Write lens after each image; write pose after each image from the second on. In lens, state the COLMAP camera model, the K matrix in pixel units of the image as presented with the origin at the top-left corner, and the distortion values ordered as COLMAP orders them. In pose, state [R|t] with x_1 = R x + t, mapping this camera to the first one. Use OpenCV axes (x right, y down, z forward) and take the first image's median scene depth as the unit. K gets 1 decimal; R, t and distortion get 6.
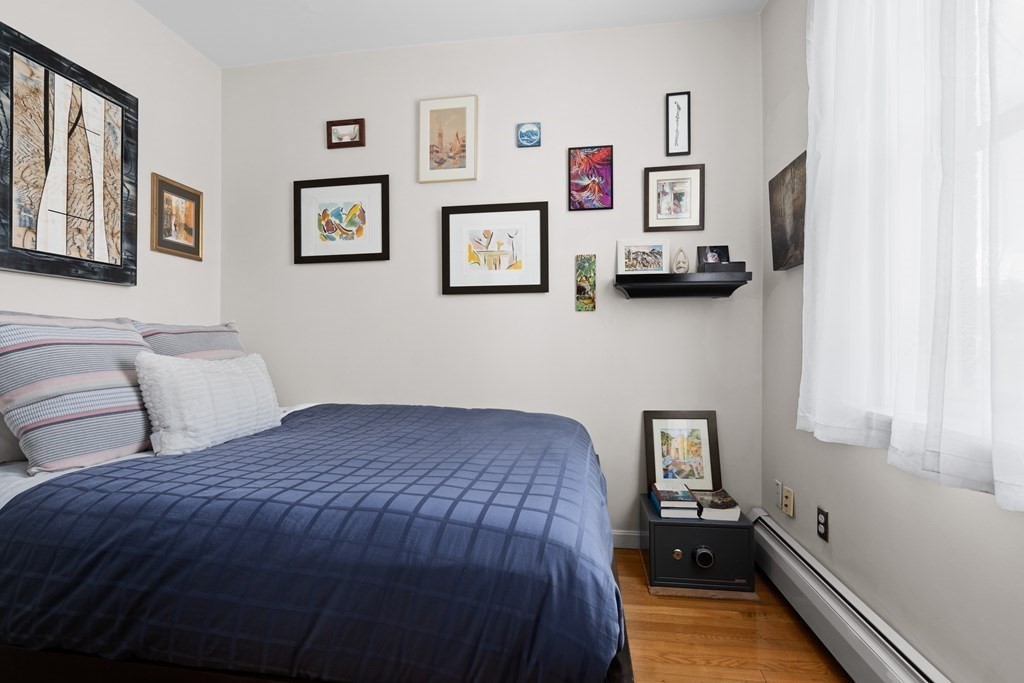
lens RADIAL K [[487.4, 0, 513.7], [0, 487.4, 342.7], [0, 0, 1]] dist [0.002091, 0.000835]
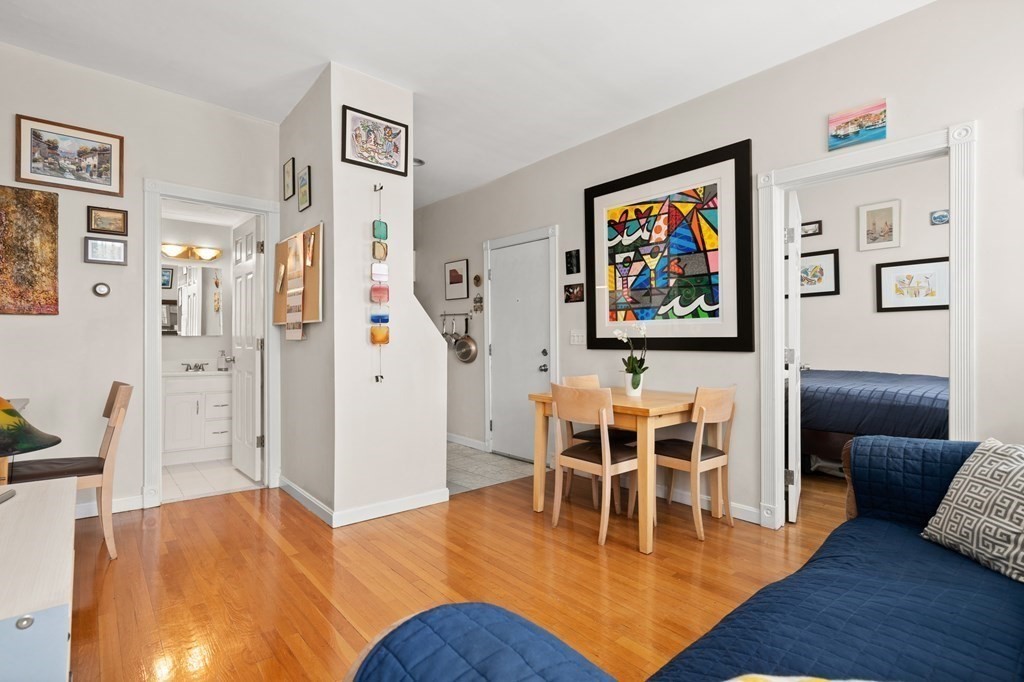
lens RADIAL K [[487.4, 0, 501.8], [0, 487.4, 334.5], [0, 0, 1]] dist [0.002091, 0.000835]
pose [[0.762375, -0.011420, -0.647034, -0.036508], [0.013445, 0.999908, -0.001806, -0.032810], [0.646995, -0.007323, 0.762459, -1.275516]]
